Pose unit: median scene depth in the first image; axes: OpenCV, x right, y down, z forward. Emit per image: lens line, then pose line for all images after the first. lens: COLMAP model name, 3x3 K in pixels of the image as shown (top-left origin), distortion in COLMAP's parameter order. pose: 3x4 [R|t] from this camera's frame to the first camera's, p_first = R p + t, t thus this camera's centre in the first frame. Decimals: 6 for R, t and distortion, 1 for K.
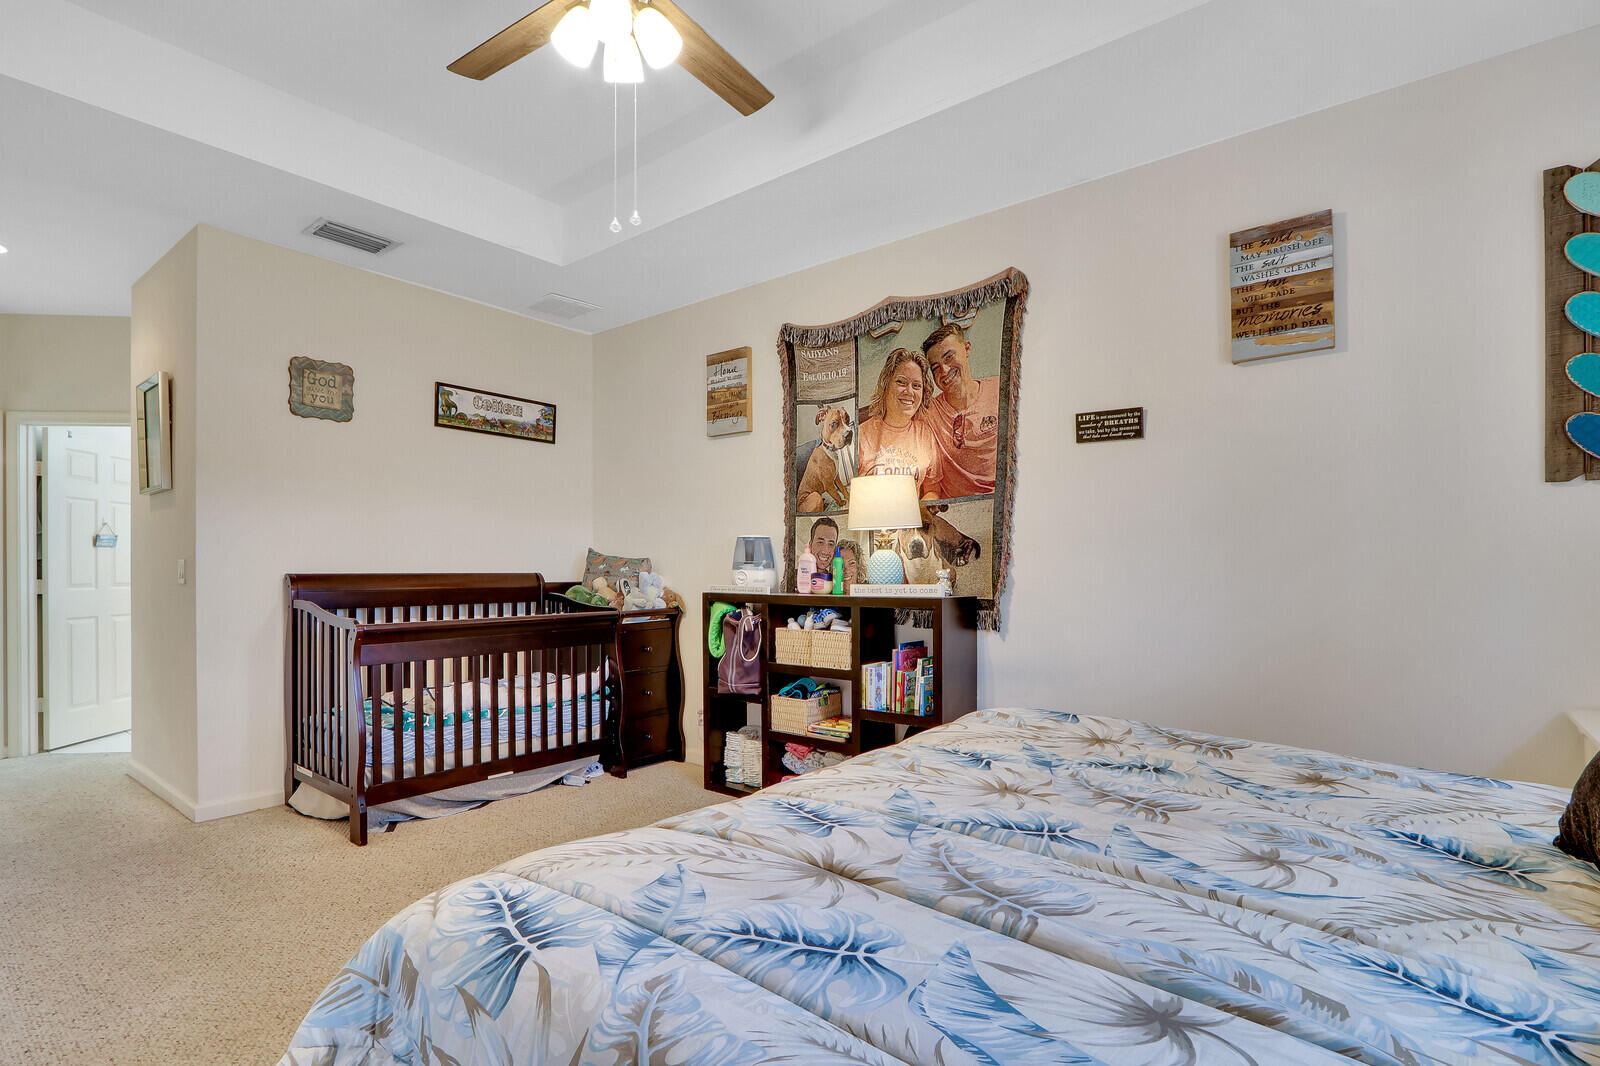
lens RADIAL K [[778.1, 0, 769.2], [0, 778.1, 585.1], [0, 0, 1]] dist [0.000152, -0.049951]
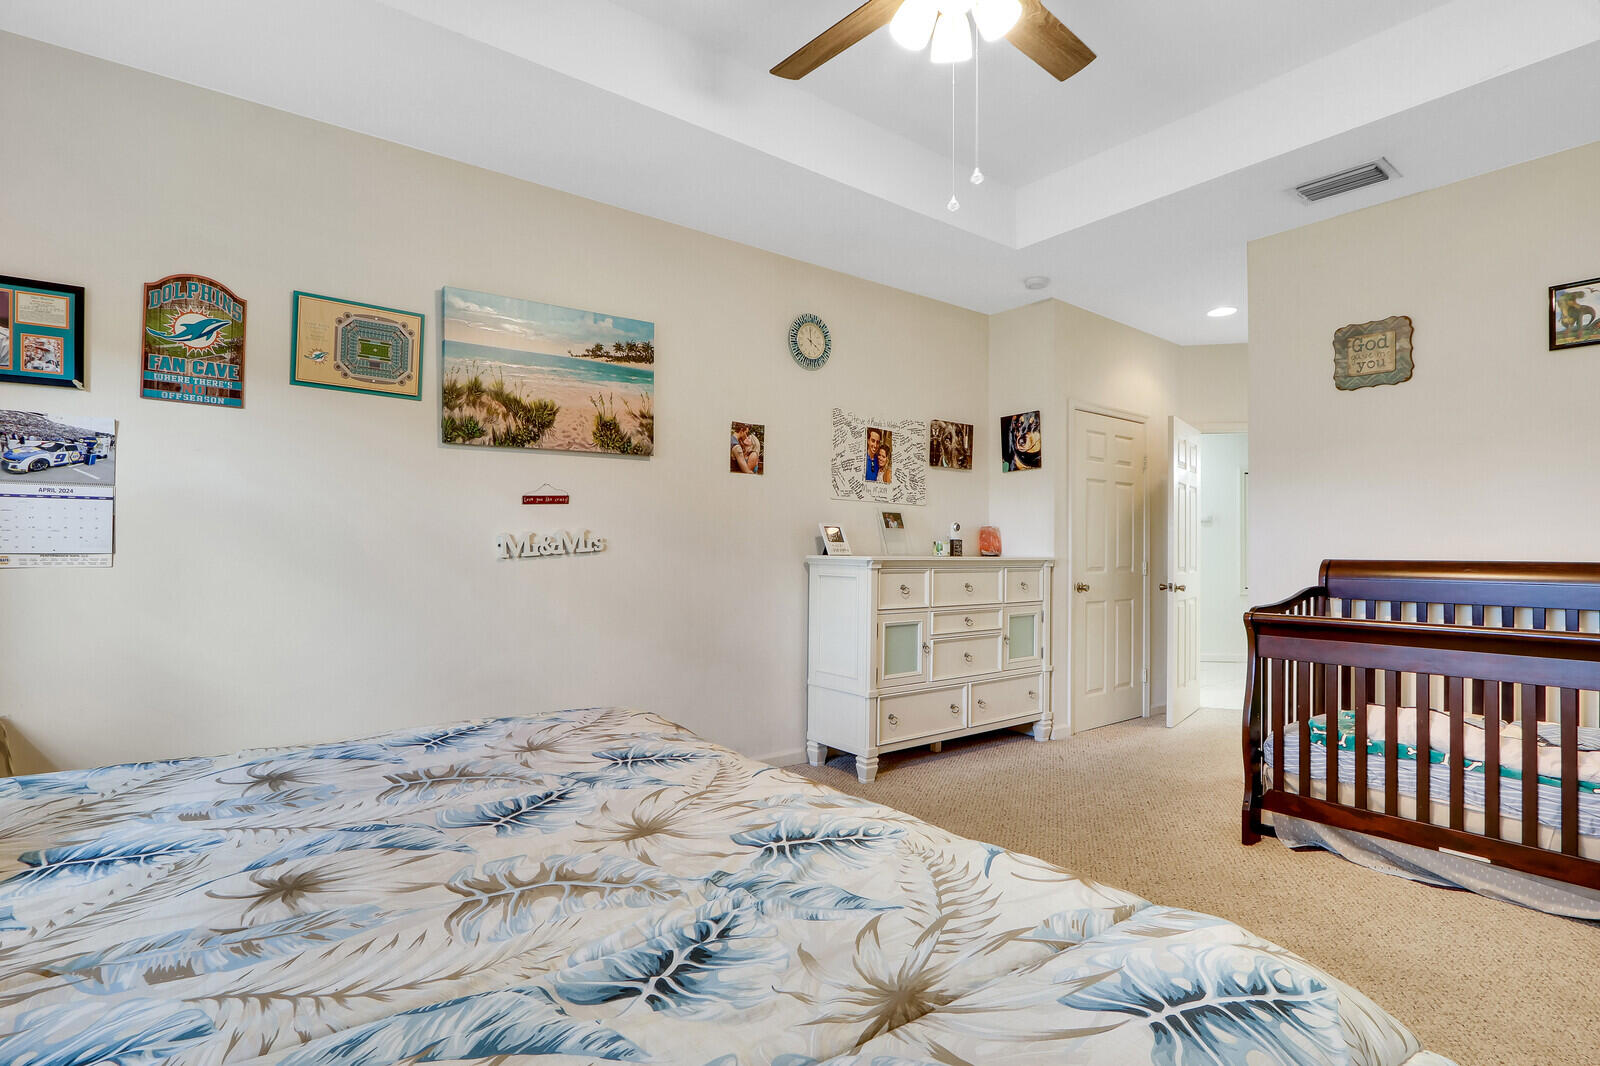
lens RADIAL K [[783.2, 0, 793.9], [0, 783.2, 553.7], [0, 0, 1]] dist [-0.005358, 0.000239]
pose [[-0.225047, 0.008249, -0.974313, 0.478731], [-0.018087, 0.999756, 0.012642, -0.022632], [0.974180, 0.020467, -0.224843, 0.588836]]
